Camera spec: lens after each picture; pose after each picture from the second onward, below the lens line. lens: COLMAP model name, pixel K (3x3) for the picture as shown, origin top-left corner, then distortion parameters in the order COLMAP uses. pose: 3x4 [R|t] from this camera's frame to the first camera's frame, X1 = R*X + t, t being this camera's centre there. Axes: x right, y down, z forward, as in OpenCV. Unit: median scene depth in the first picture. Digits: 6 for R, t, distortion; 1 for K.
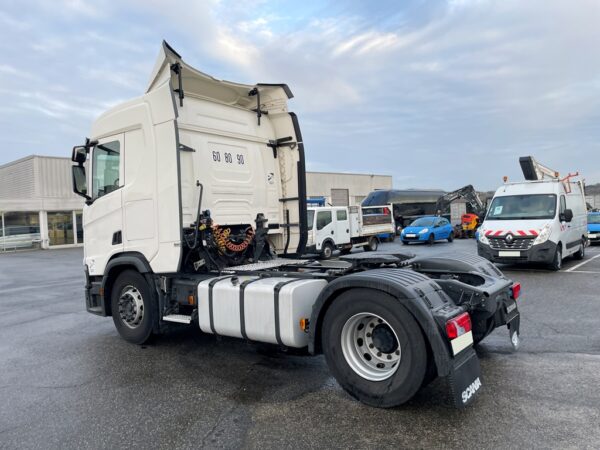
lens RADIAL K [[459.8, 0, 311.7], [0, 459.8, 228.3], [0, 0, 1]] dist [0.079078, -0.107160]
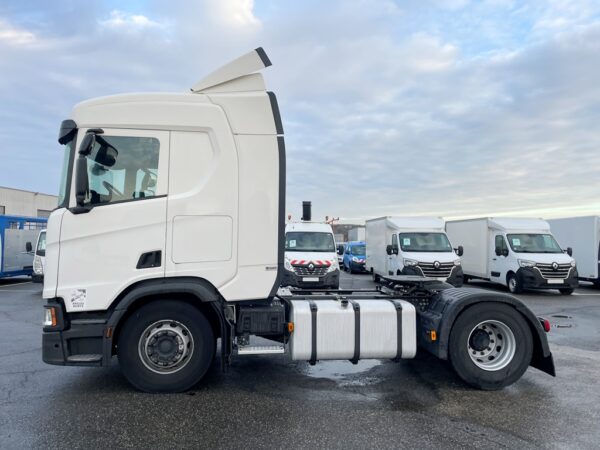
lens RADIAL K [[465.3, 0, 300.0], [0, 465.3, 225.0], [0, 0, 1]] dist [0.052766, -0.007923]
pose [[0.709755, 0.076113, 0.700325, -0.772557], [-0.027531, 0.996383, -0.080387, 0.018929], [-0.703910, 0.037774, 0.709284, 0.247308]]
